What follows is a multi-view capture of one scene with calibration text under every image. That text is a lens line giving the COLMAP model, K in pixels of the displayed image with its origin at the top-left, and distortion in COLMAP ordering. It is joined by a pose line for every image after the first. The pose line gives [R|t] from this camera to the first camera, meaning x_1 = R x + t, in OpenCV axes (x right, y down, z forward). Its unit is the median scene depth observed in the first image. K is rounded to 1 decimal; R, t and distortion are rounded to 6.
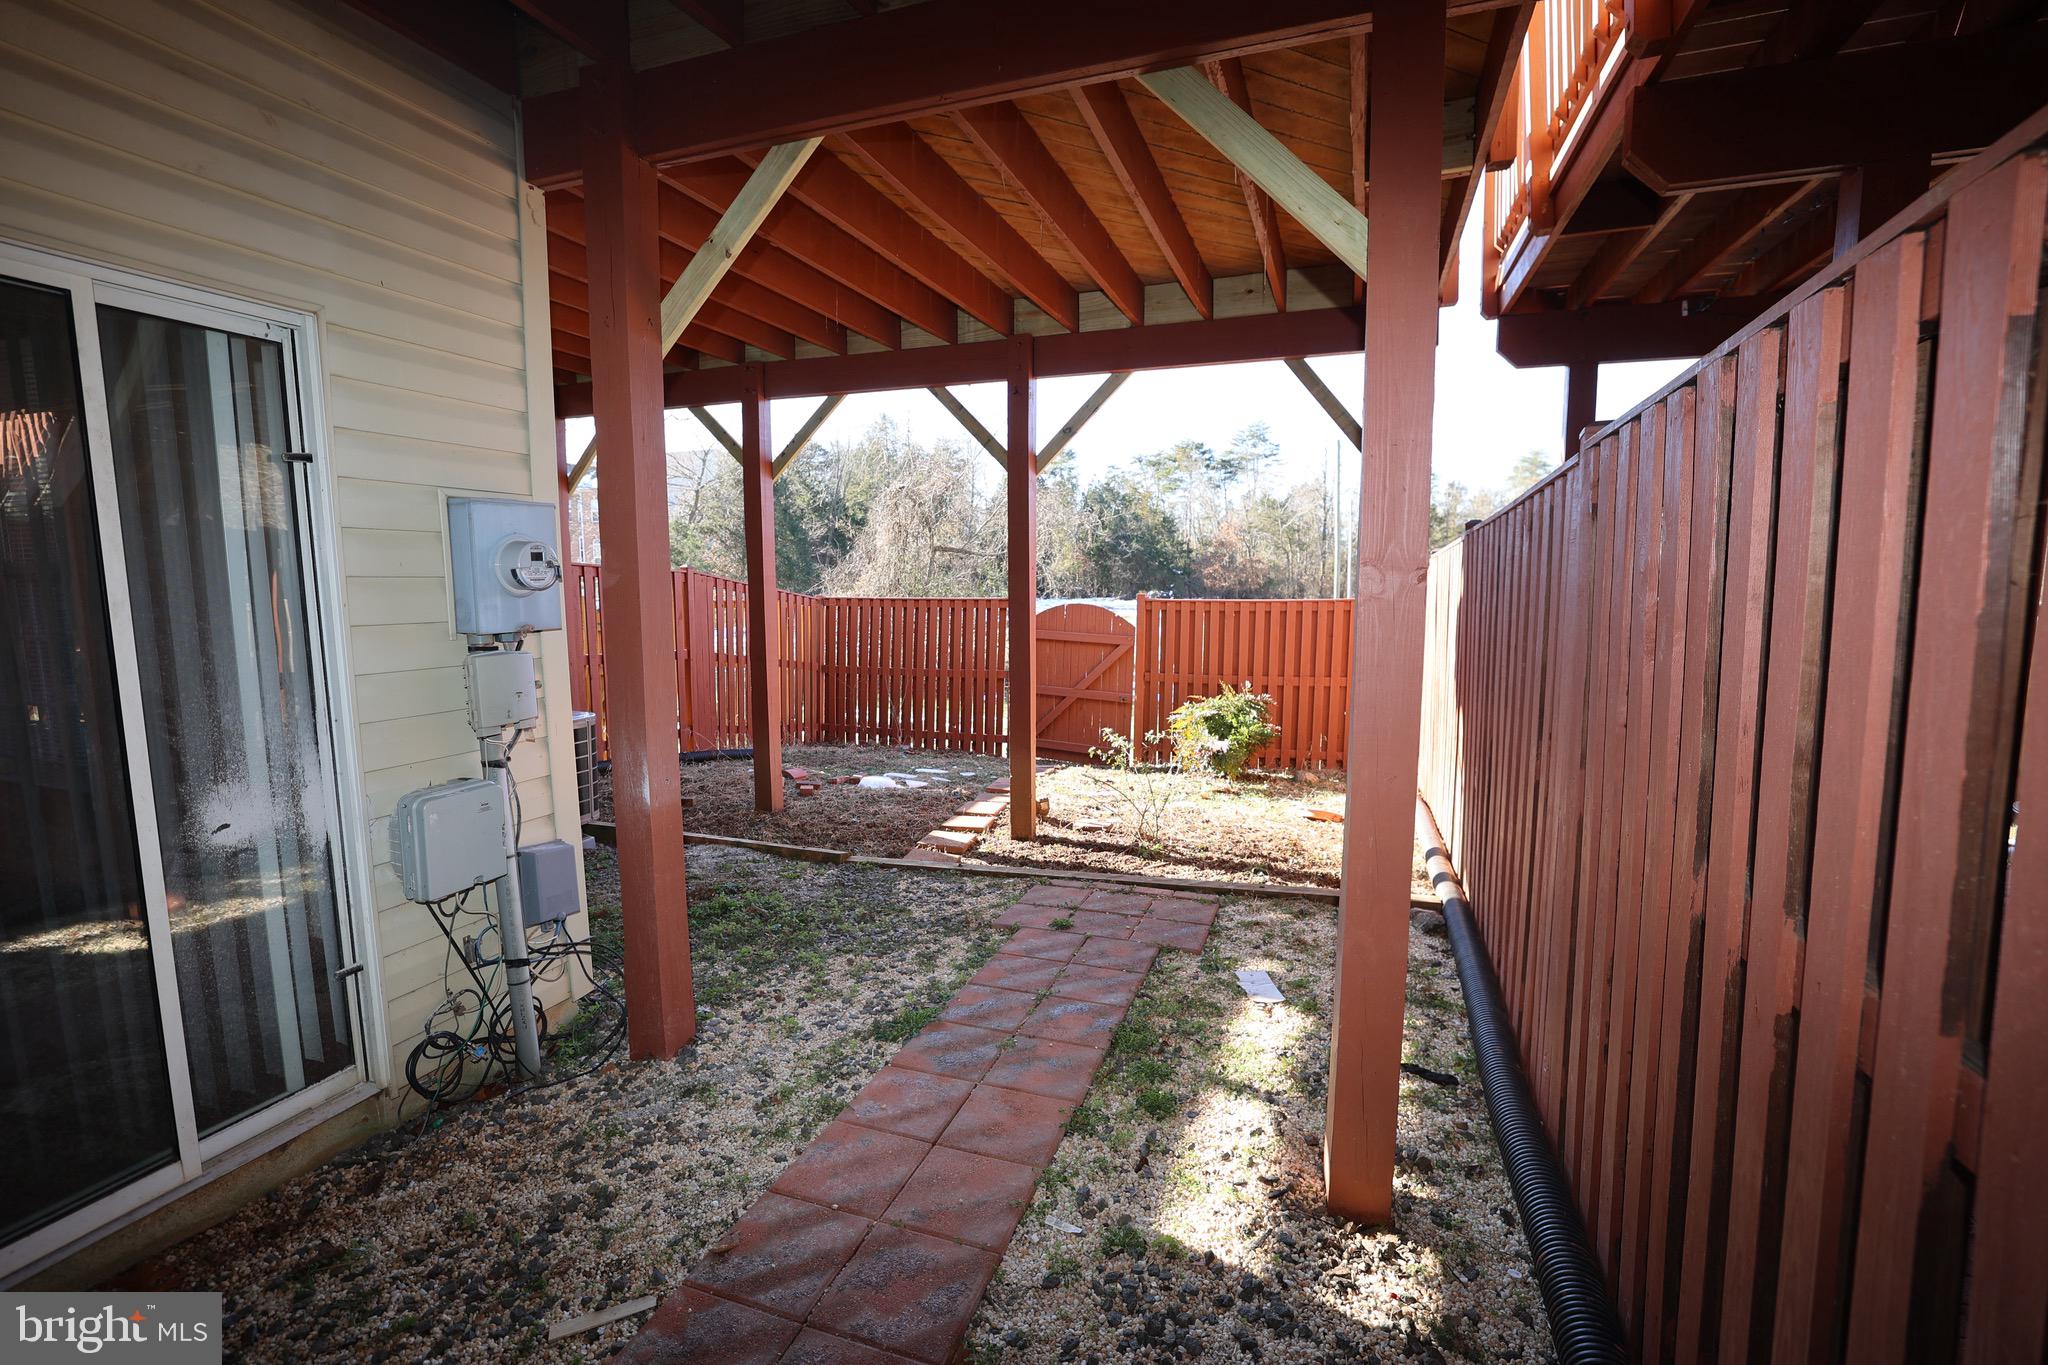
lens RADIAL K [[880.0, 0, 1021.4], [0, 880.0, 675.5], [0, 0, 1]] dist [-0.032439, 0.004509]
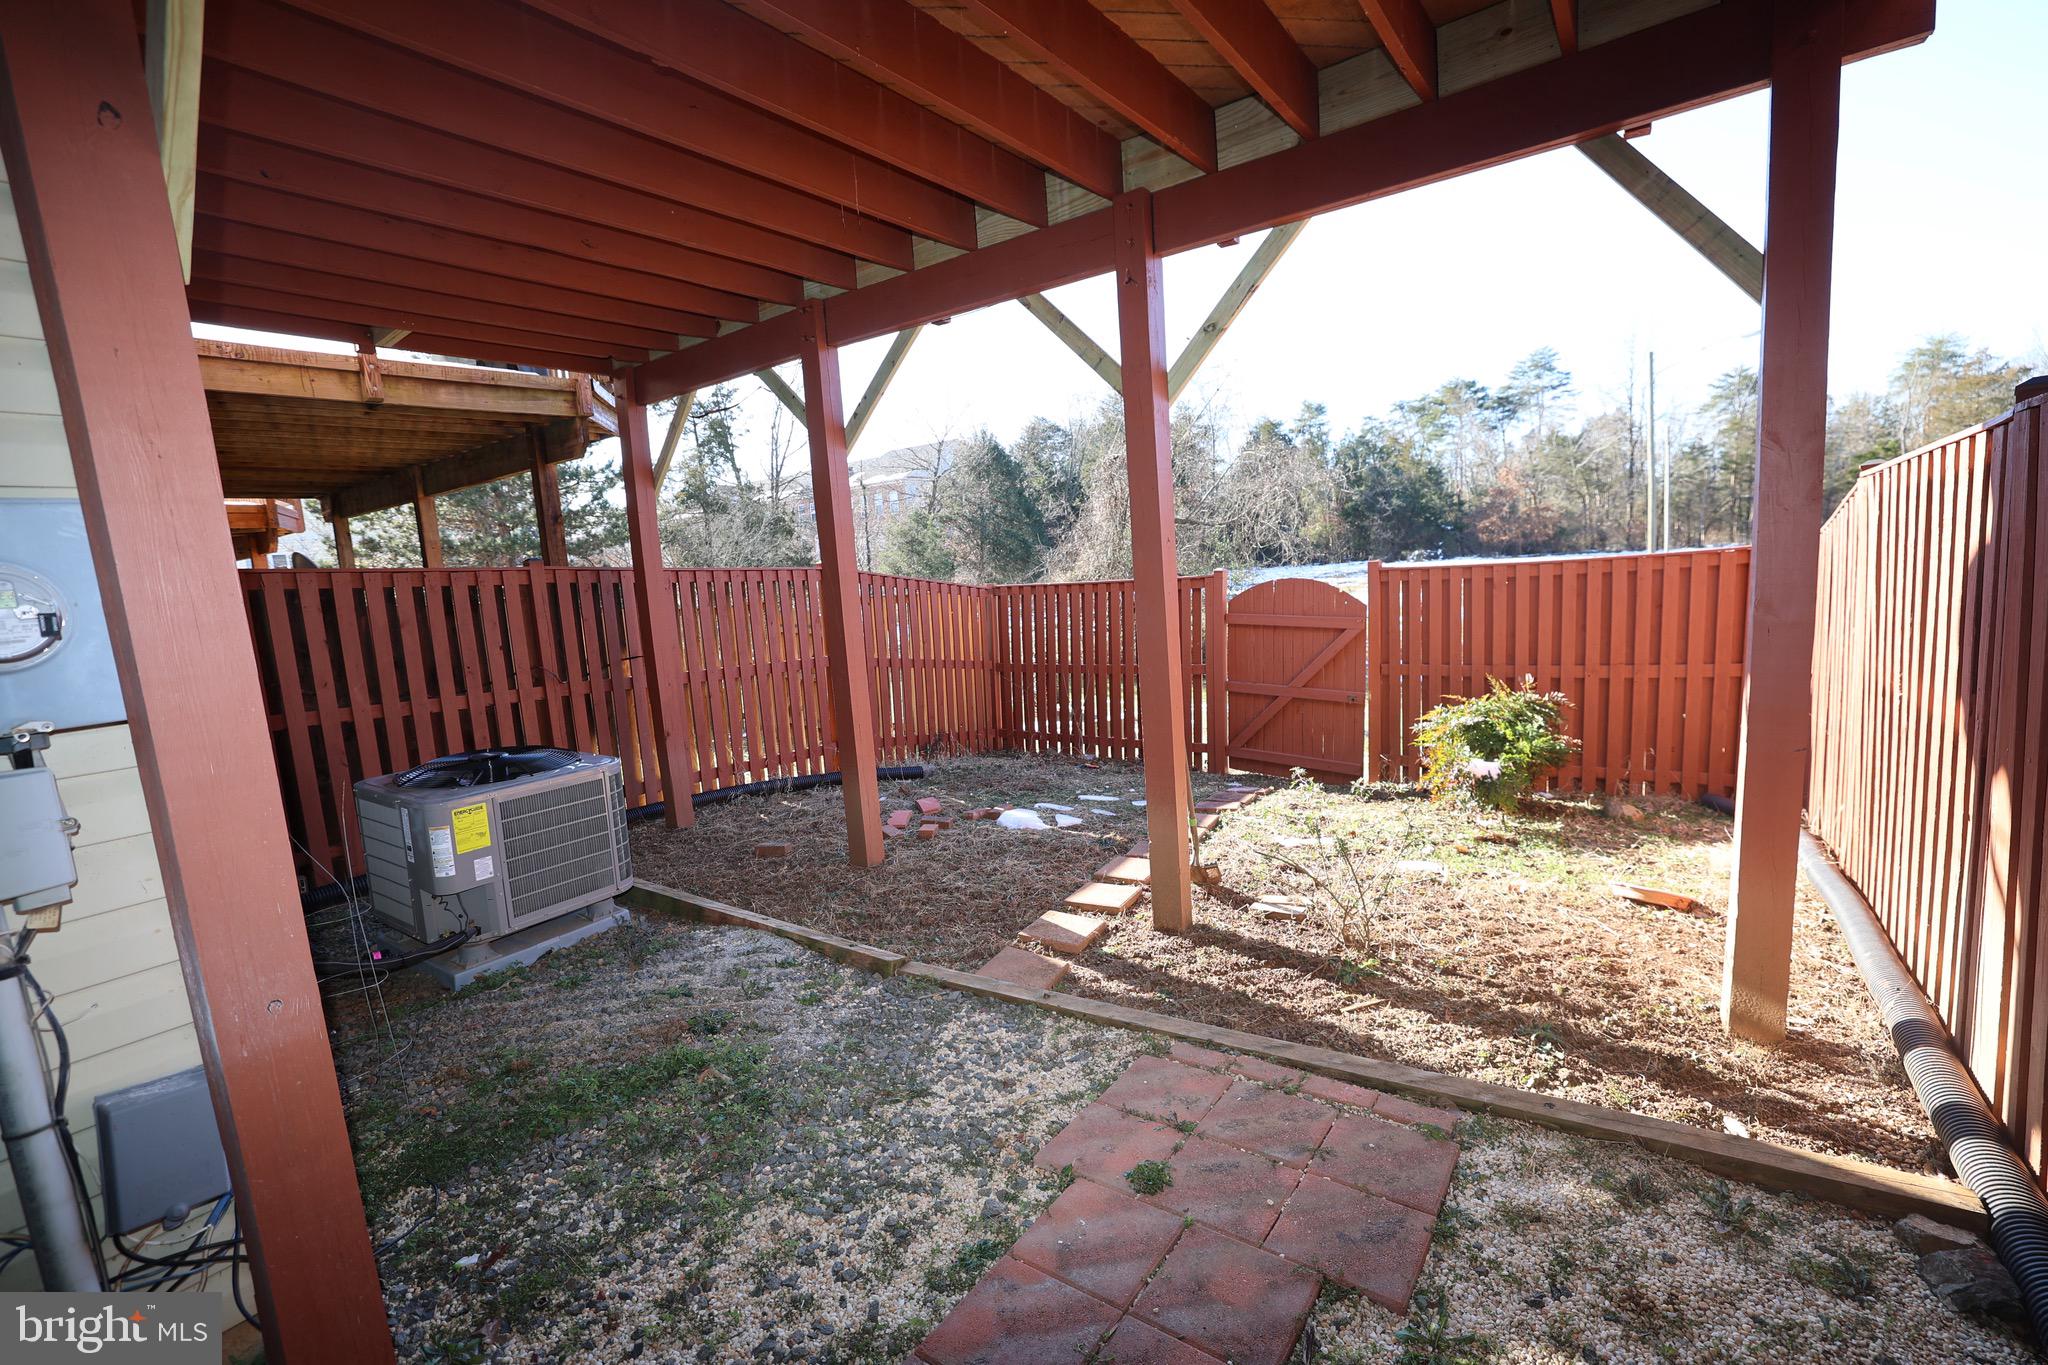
lens RADIAL K [[880.0, 0, 1022.7], [0, 880.0, 678.5], [0, 0, 1]] dist [-0.032439, 0.004509]
pose [[0.960247, -0.025800, -0.277958, 0.081631], [0.034454, 0.999060, 0.026295, -0.033919], [0.277019, -0.034827, 0.960233, 0.282338]]
